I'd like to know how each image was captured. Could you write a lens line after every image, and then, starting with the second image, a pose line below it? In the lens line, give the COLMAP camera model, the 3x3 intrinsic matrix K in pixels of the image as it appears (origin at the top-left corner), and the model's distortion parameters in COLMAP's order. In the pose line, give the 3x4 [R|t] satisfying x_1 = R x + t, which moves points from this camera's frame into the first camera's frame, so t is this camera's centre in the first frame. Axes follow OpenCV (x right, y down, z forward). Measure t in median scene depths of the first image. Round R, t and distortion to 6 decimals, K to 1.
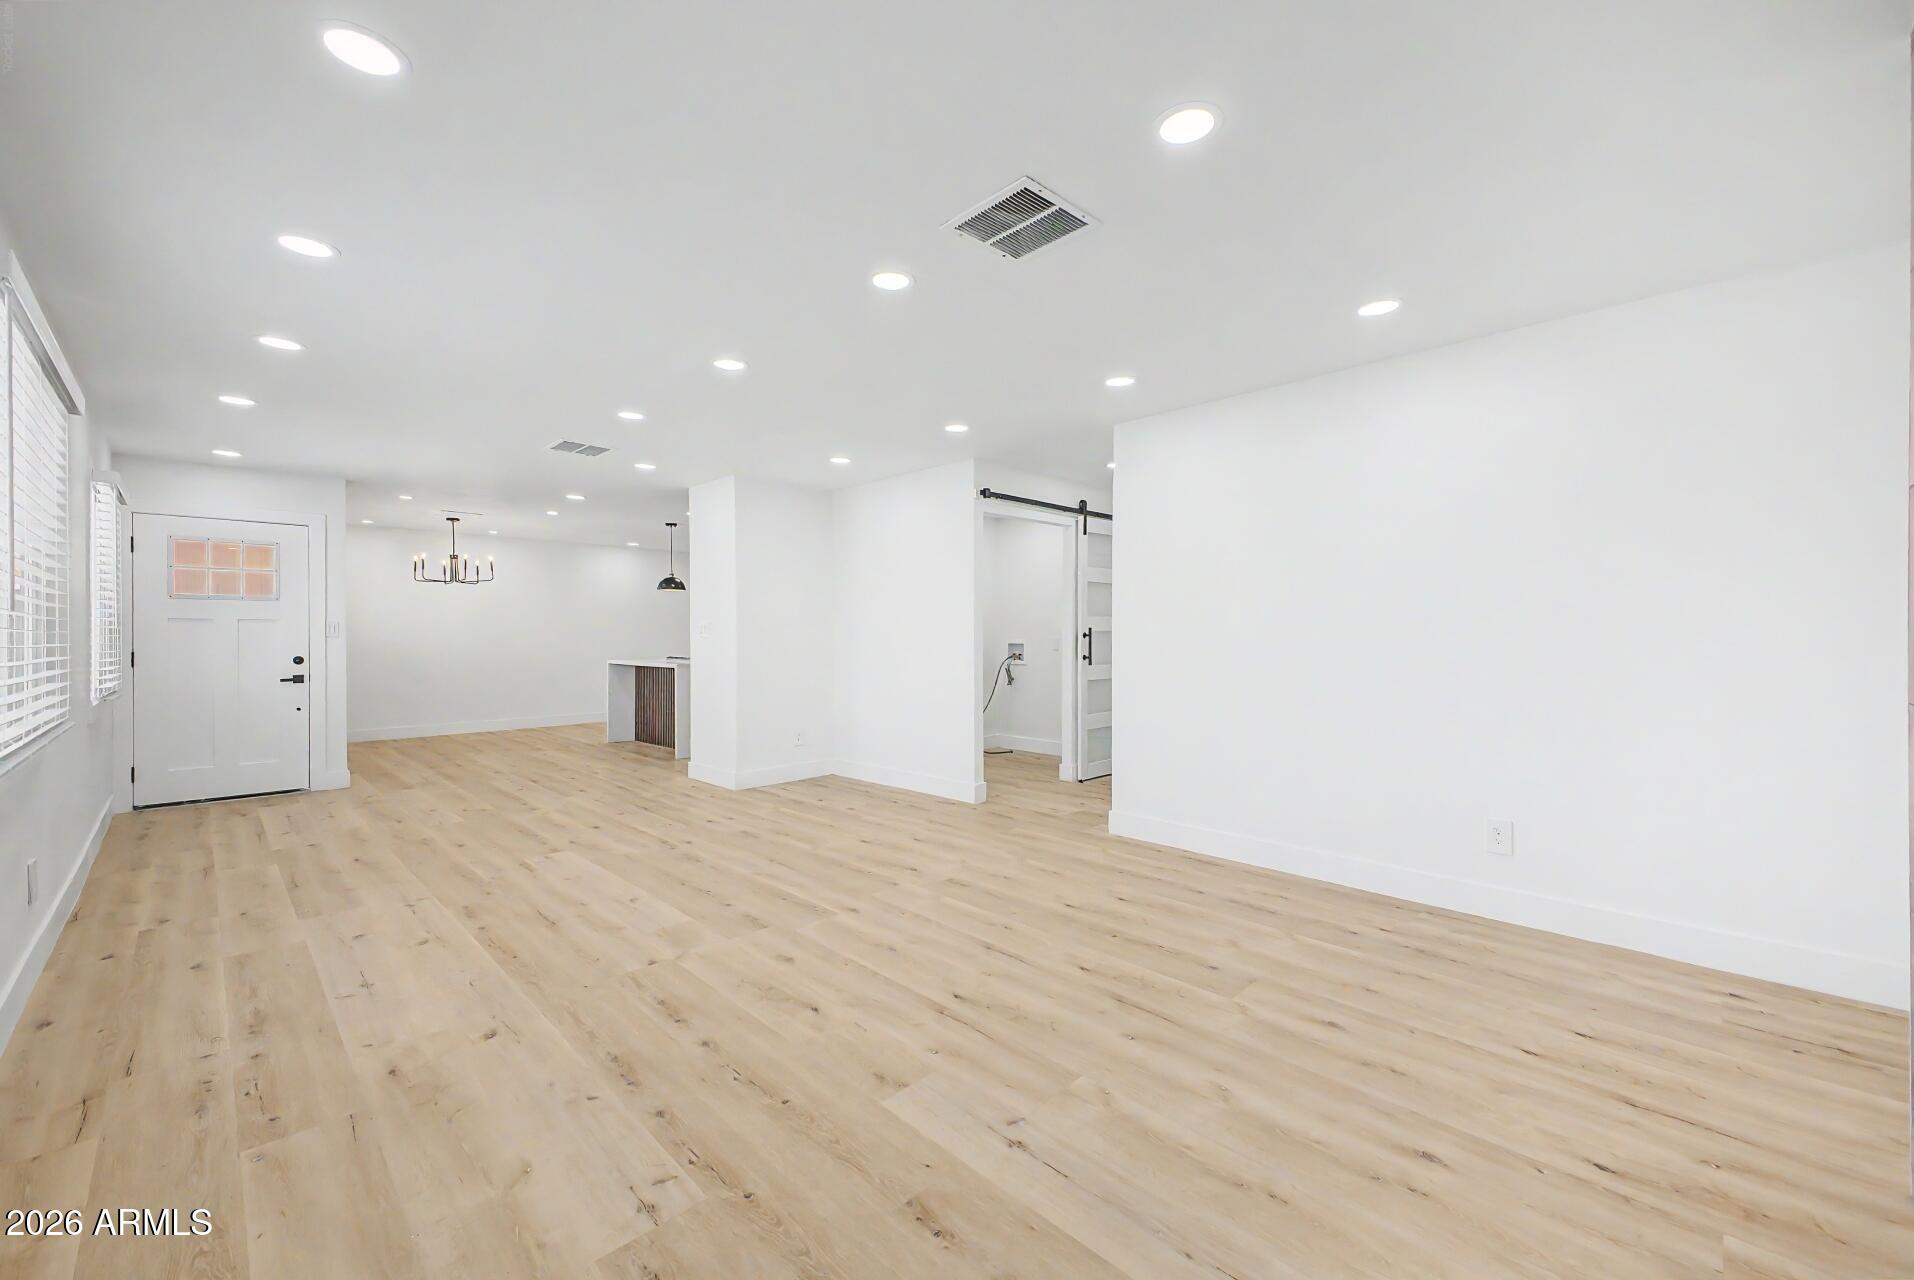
lens RADIAL K [[780.7, 0, 957.0], [0, 780.7, 640.0], [0, 0, 1]] dist [0.014482, -0.000046]
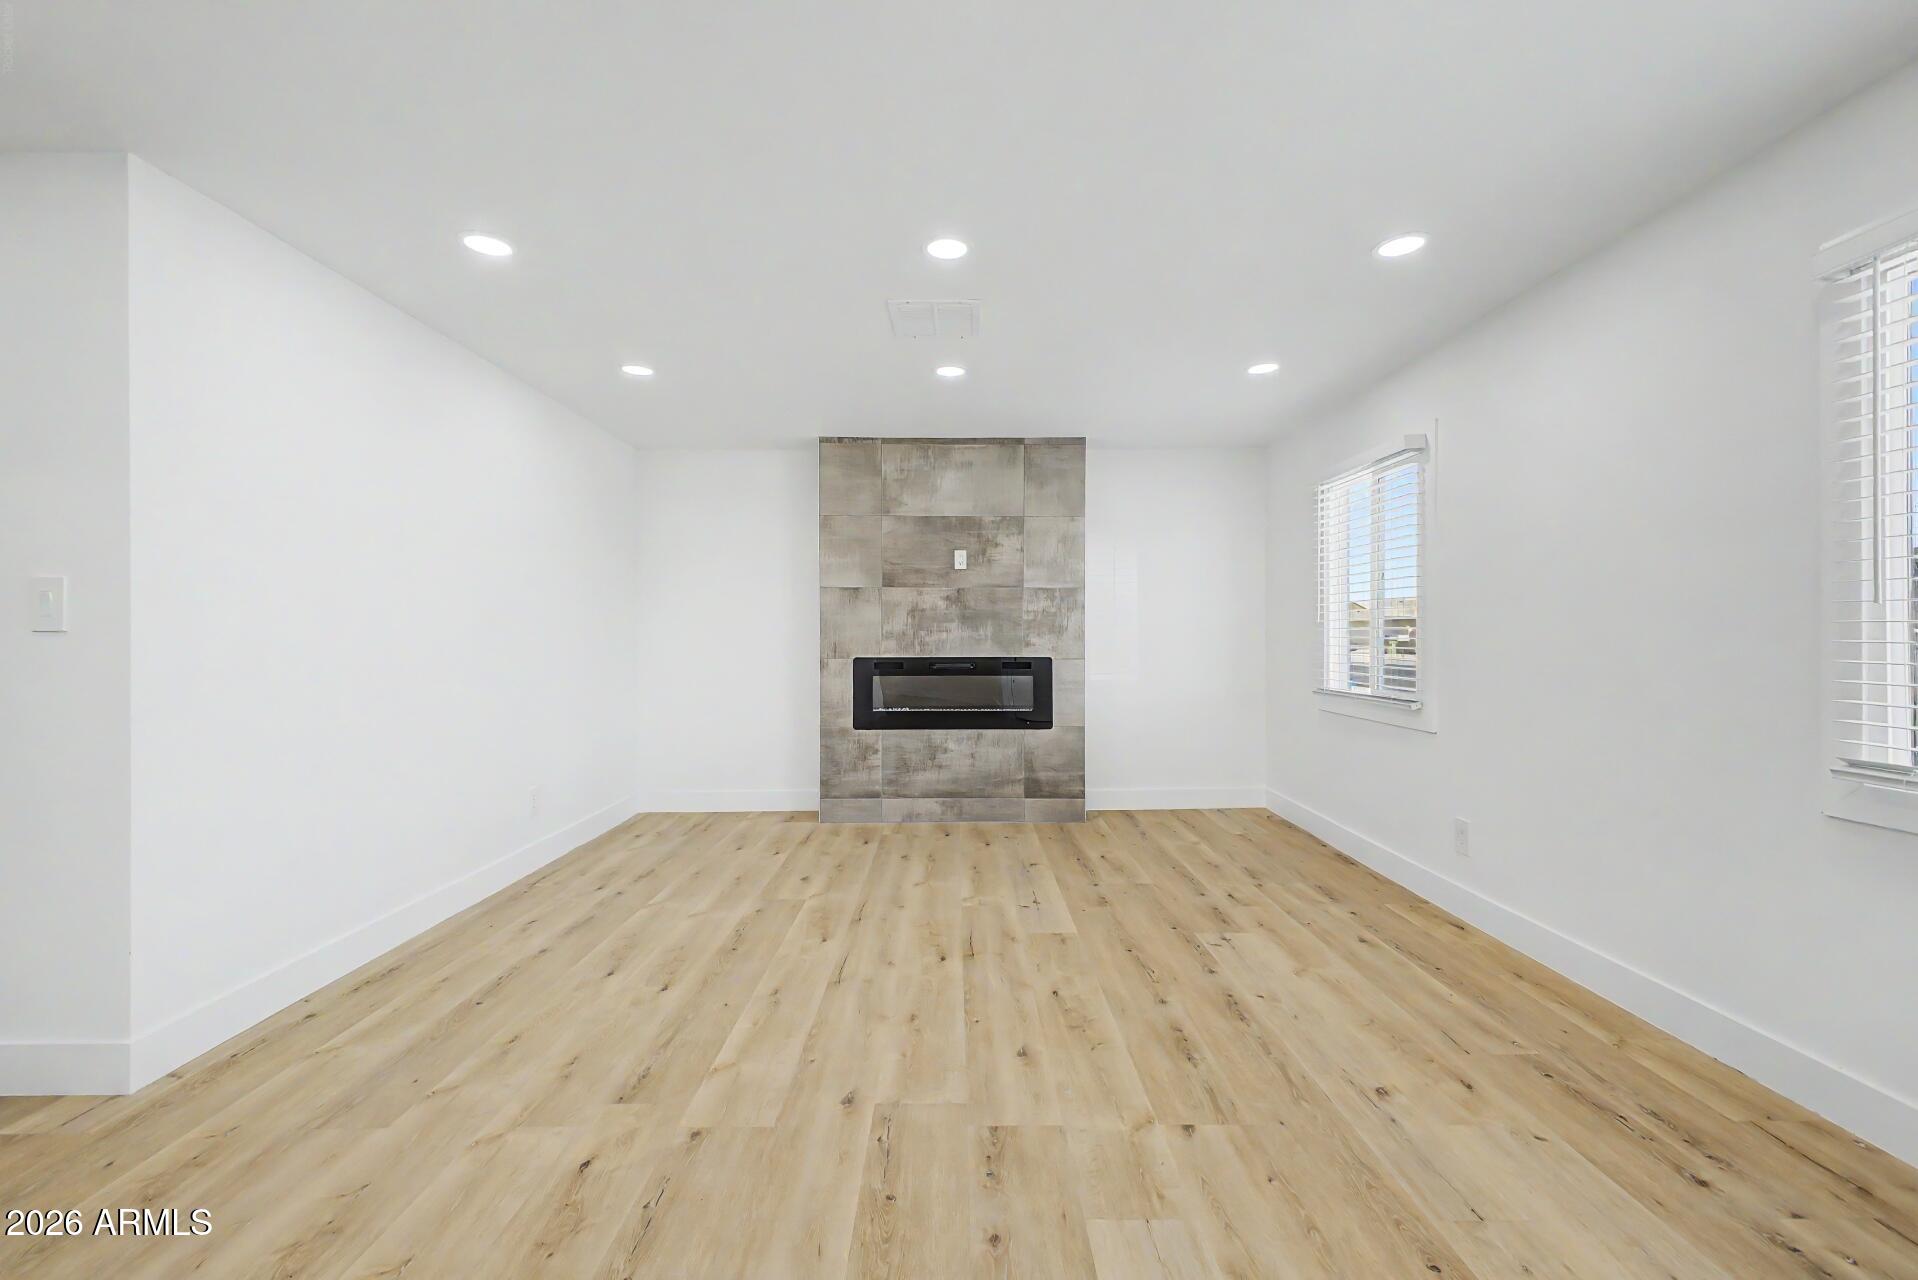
lens RADIAL K [[782.3, 0, 959.0], [0, 782.3, 640.0], [0, 0, 1]] dist [0.014482, -0.000046]
pose [[-0.724476, -0.000349, 0.689300, -0.694586], [0.007575, 0.999935, 0.008468, -0.005934], [-0.689258, 0.011356, -0.724427, 1.583342]]
